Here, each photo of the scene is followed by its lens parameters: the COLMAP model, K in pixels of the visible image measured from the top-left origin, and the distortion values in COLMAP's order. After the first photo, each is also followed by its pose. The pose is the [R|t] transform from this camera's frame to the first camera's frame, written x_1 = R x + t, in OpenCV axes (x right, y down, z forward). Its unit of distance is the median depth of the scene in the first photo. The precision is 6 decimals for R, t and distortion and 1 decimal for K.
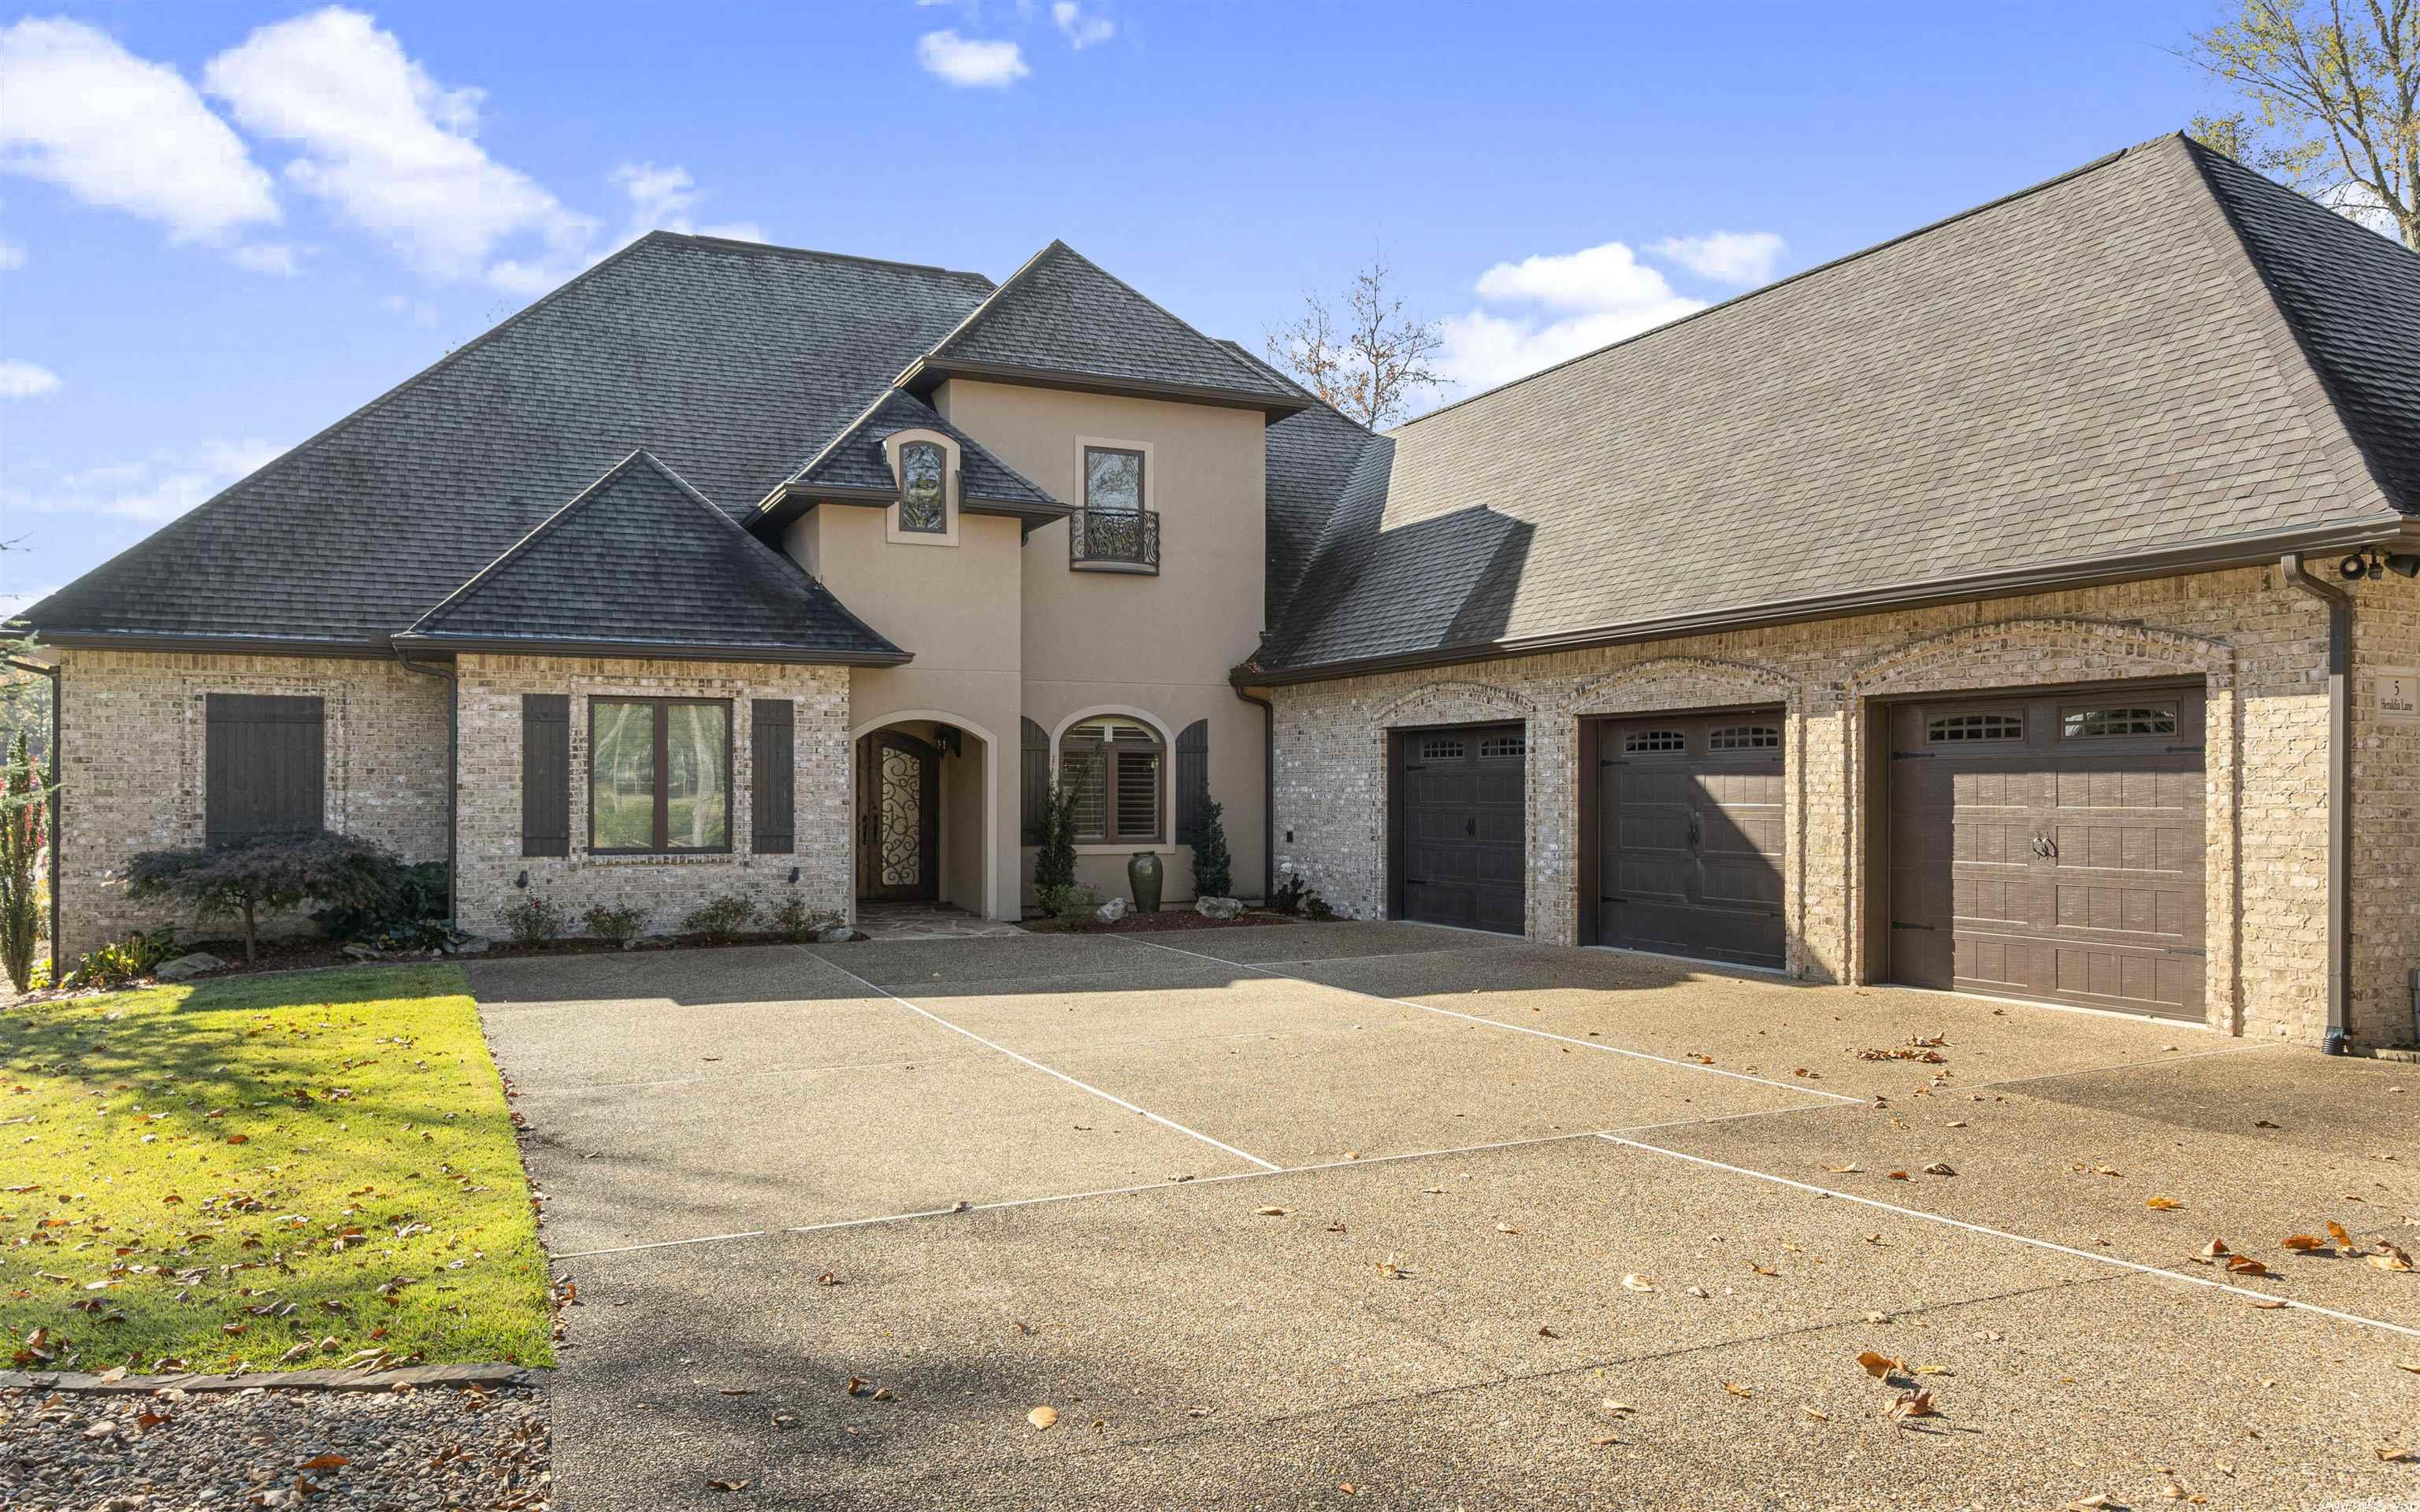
lens RADIAL K [[1687.1, 0, 1192.7], [0, 1687.1, 806.7], [0, 0, 1]] dist [-0.003766, -0.001168]
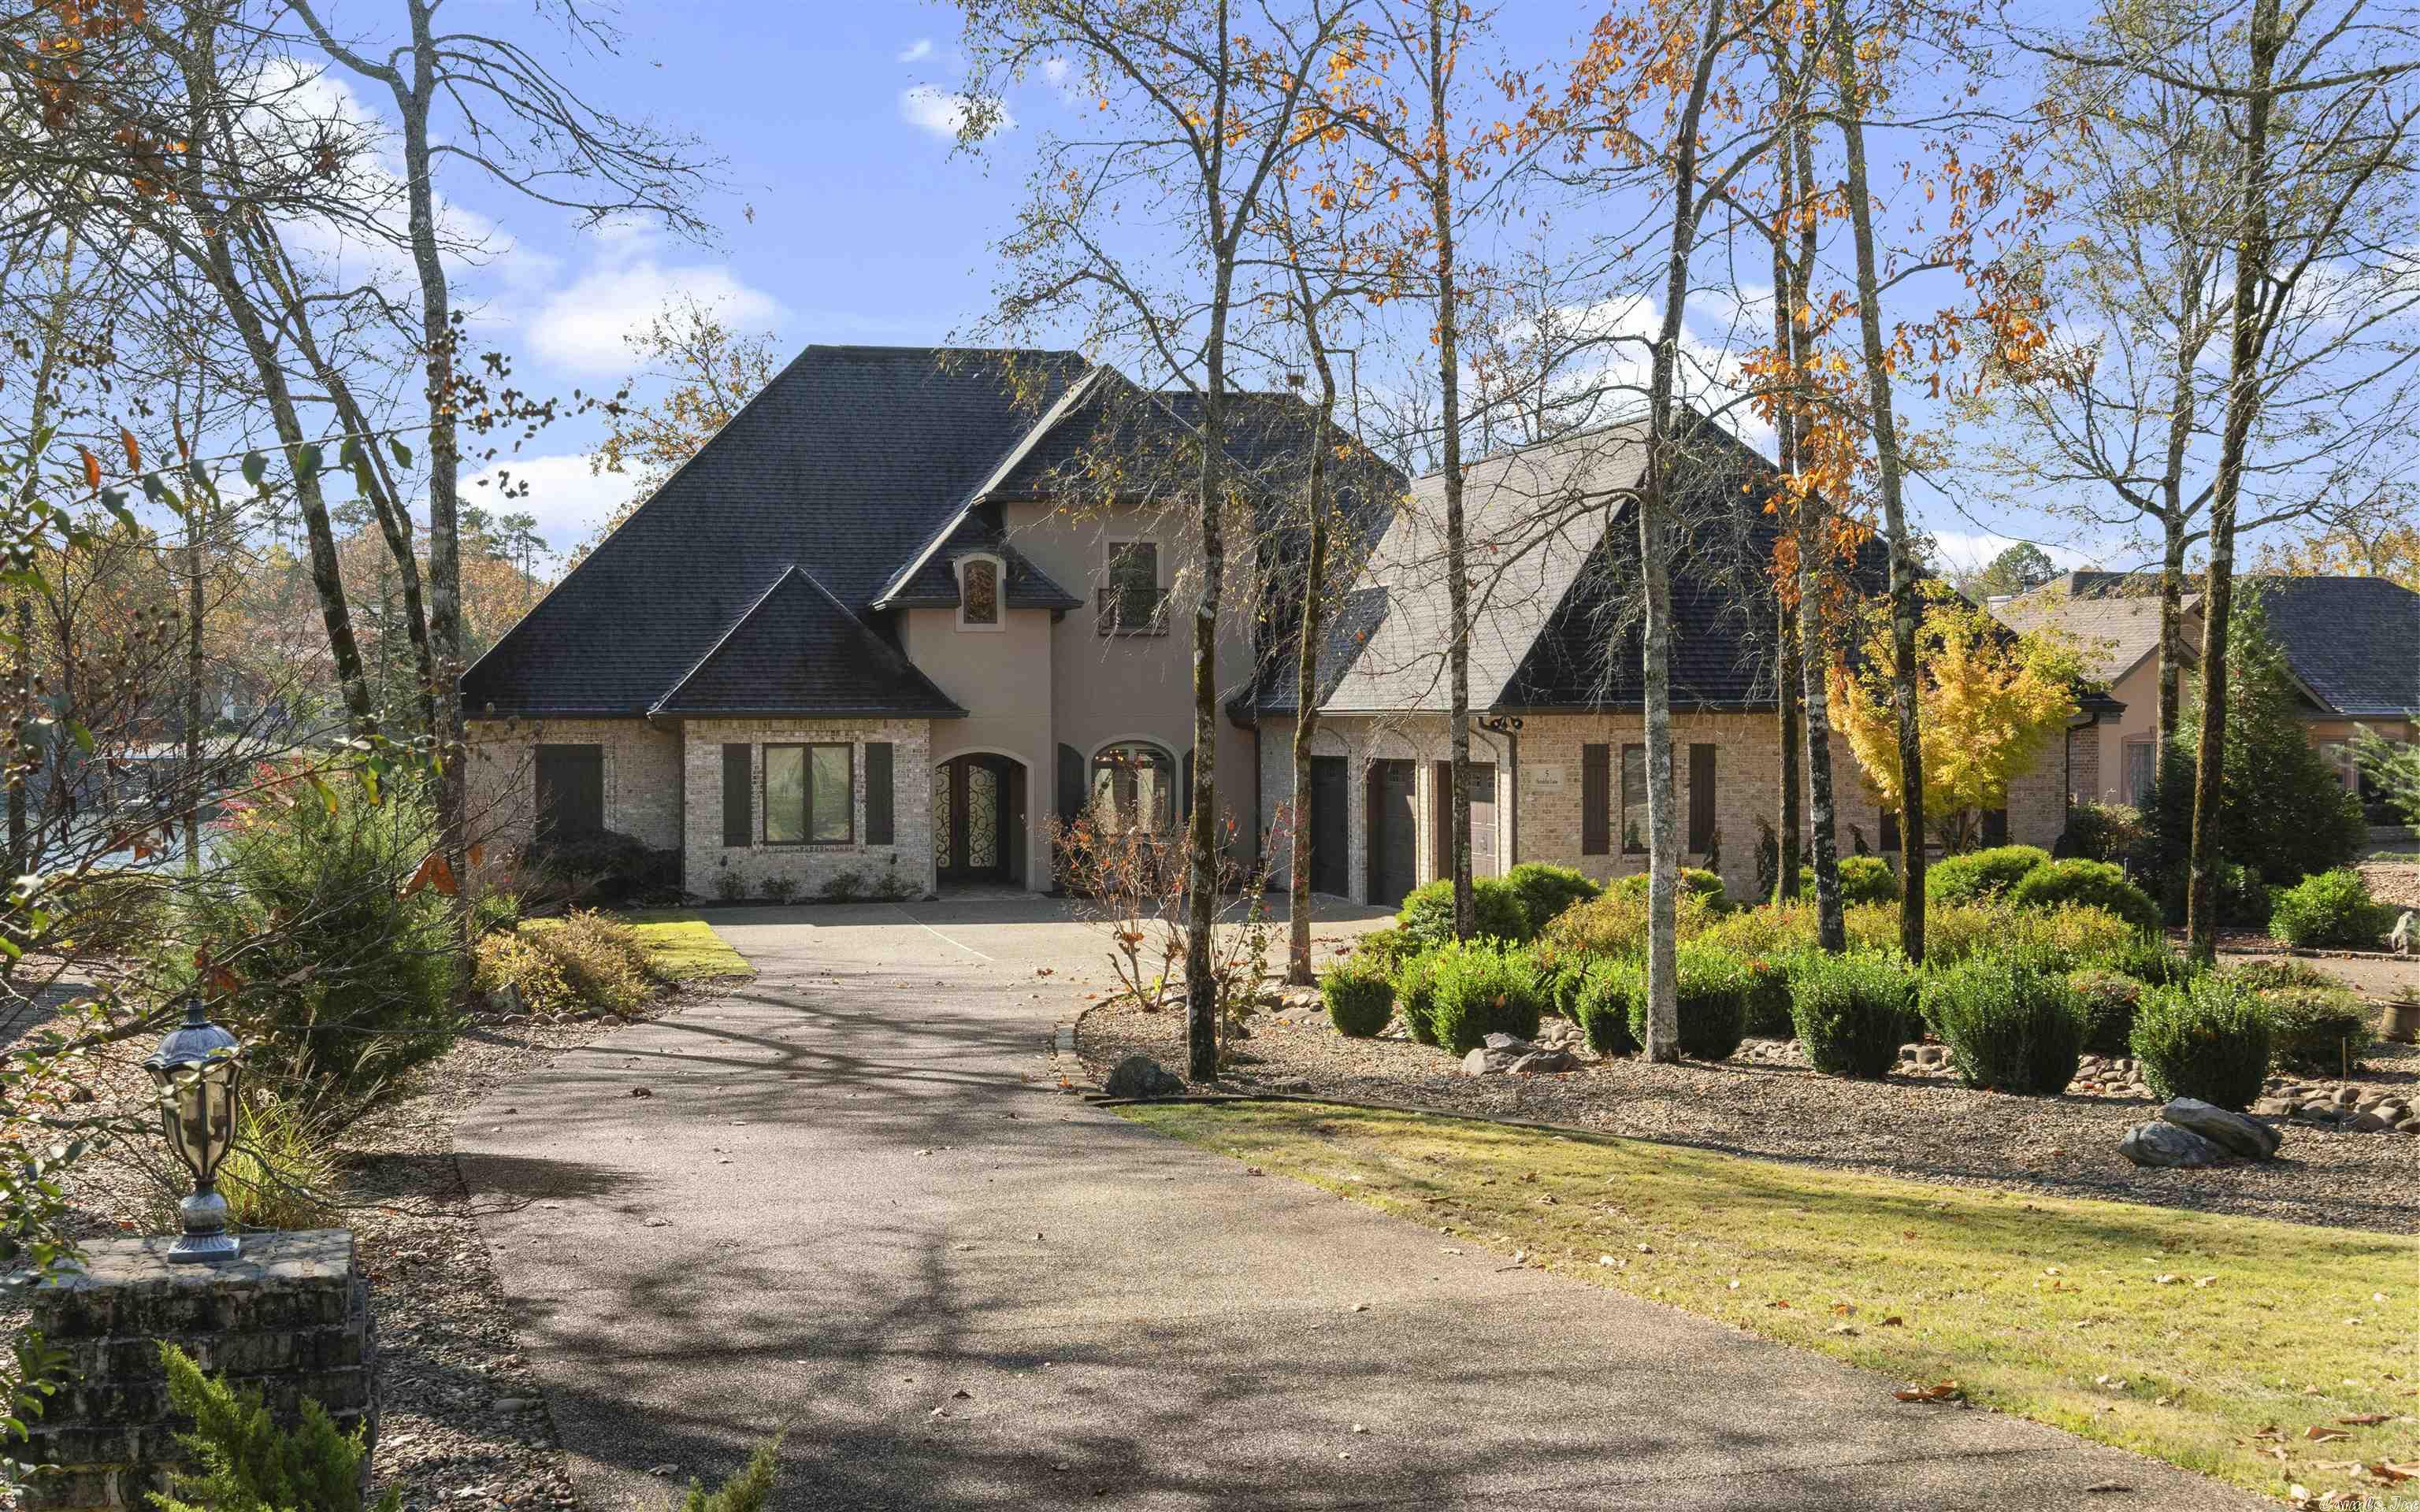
lens RADIAL K [[3156.4, 0, 1210.4], [0, 3156.4, 755.3], [0, 0, 1]] dist [-0.001773, 0.000000]
pose [[0.979732, -0.005782, -0.200229, 0.611761], [0.006757, 0.999968, 0.004185, -0.062266], [0.200199, -0.005454, 0.979740, -1.721412]]
